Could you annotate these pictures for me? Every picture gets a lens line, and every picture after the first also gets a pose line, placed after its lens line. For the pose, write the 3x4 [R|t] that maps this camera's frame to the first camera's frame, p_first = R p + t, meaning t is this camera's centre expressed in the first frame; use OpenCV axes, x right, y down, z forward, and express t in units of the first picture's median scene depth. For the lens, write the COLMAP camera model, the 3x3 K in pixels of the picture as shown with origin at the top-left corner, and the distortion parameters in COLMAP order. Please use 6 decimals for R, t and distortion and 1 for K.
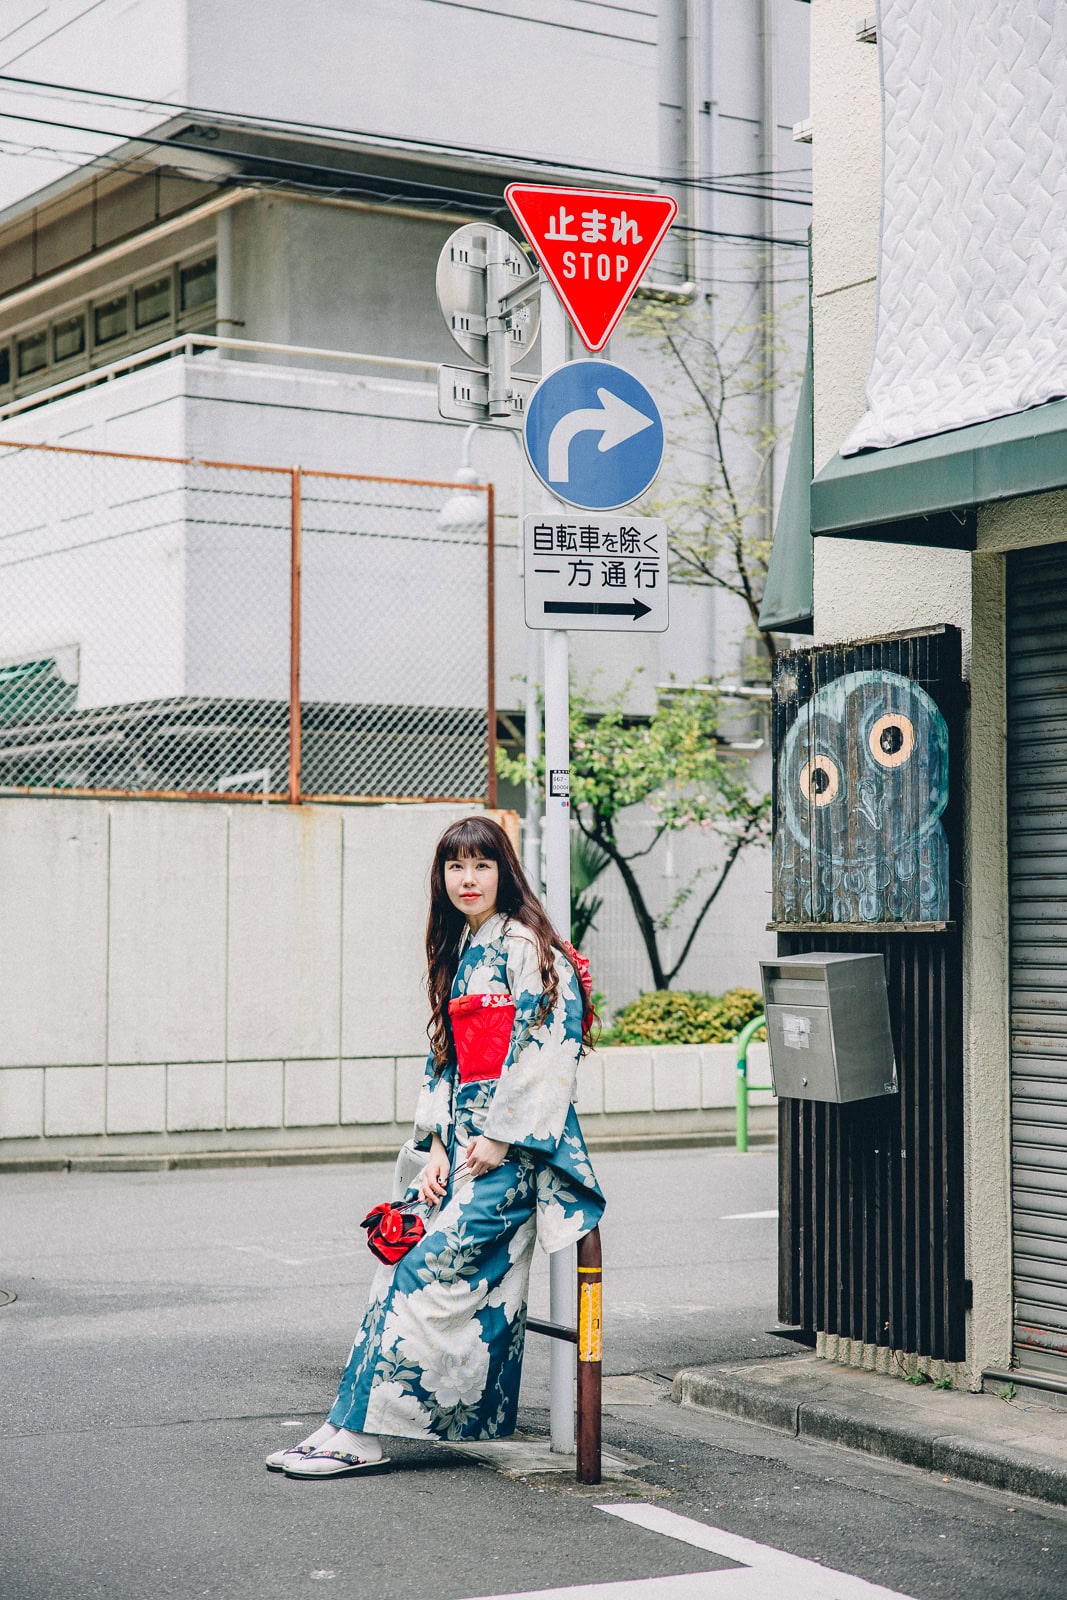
lens RADIAL K [[2846.3, 0, 533.5], [0, 2846.3, 800.0], [0, 0, 1]] dist [0.018321, -0.008297]
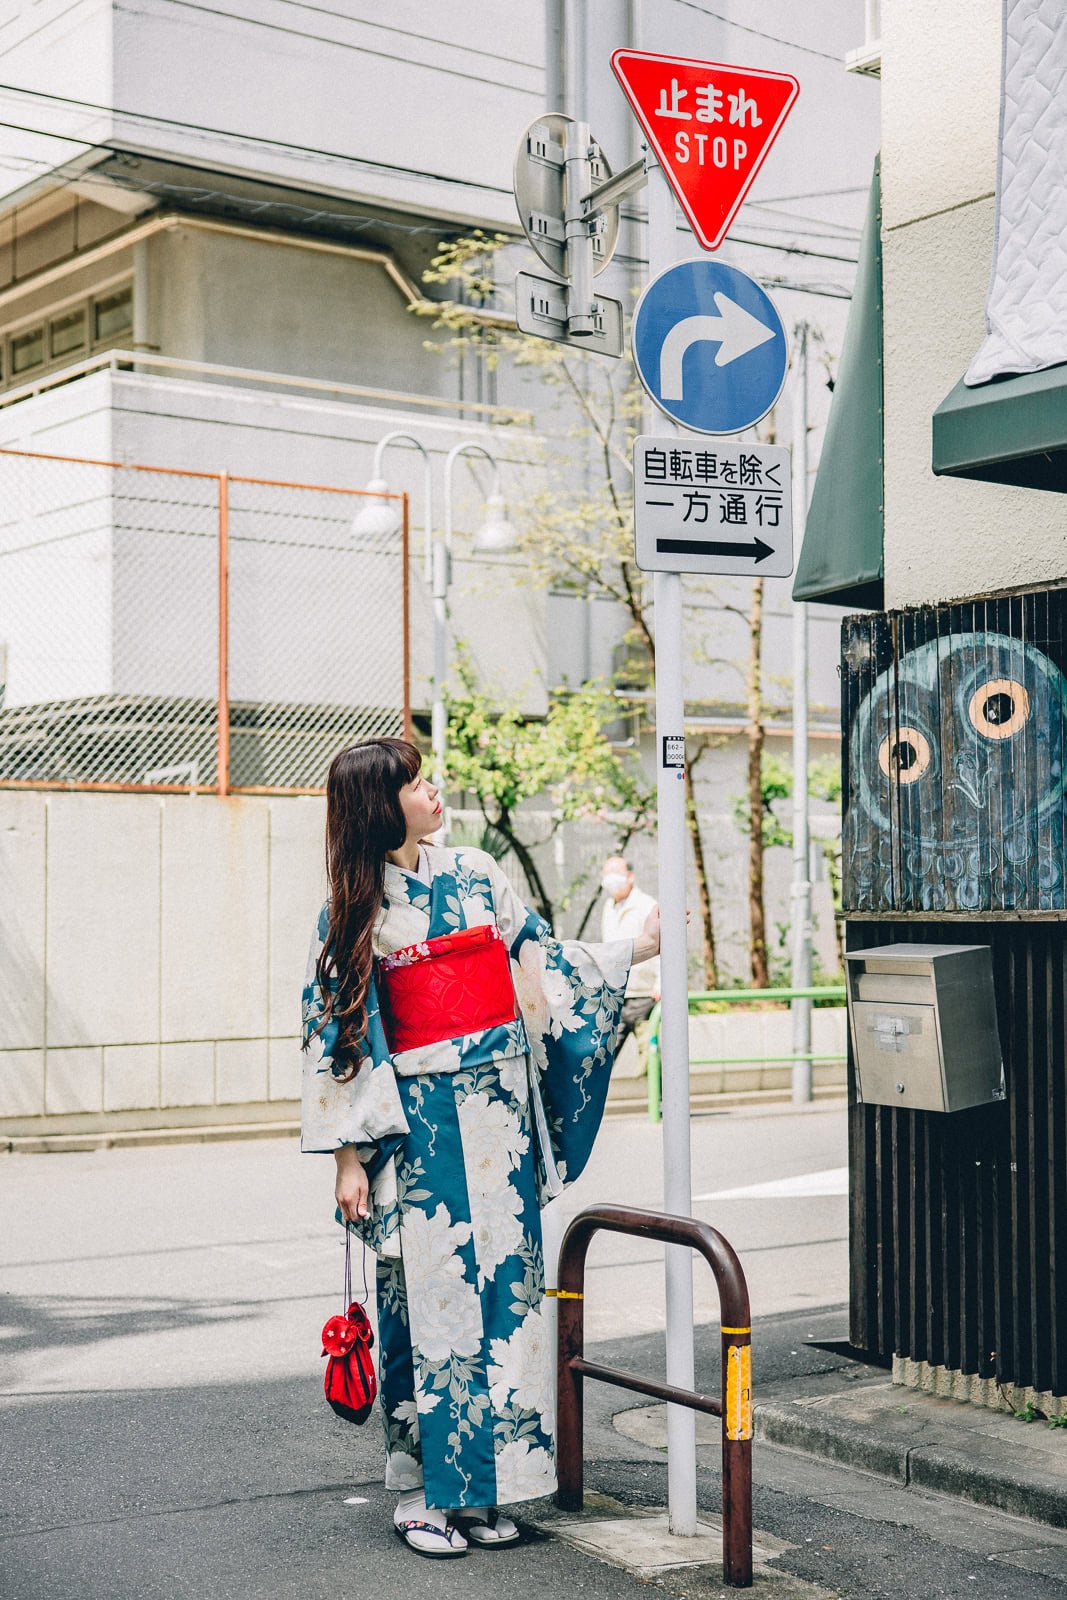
lens RADIAL K [[2320.0, 0, 532.6], [0, 2320.0, 819.8], [0, 0, 1]] dist [0.001972, -0.019172]
pose [[0.996492, -0.002457, 0.083652, -0.080602], [0.001837, 0.999970, 0.007488, 0.008100], [-0.083668, -0.007308, 0.996467, 0.271234]]
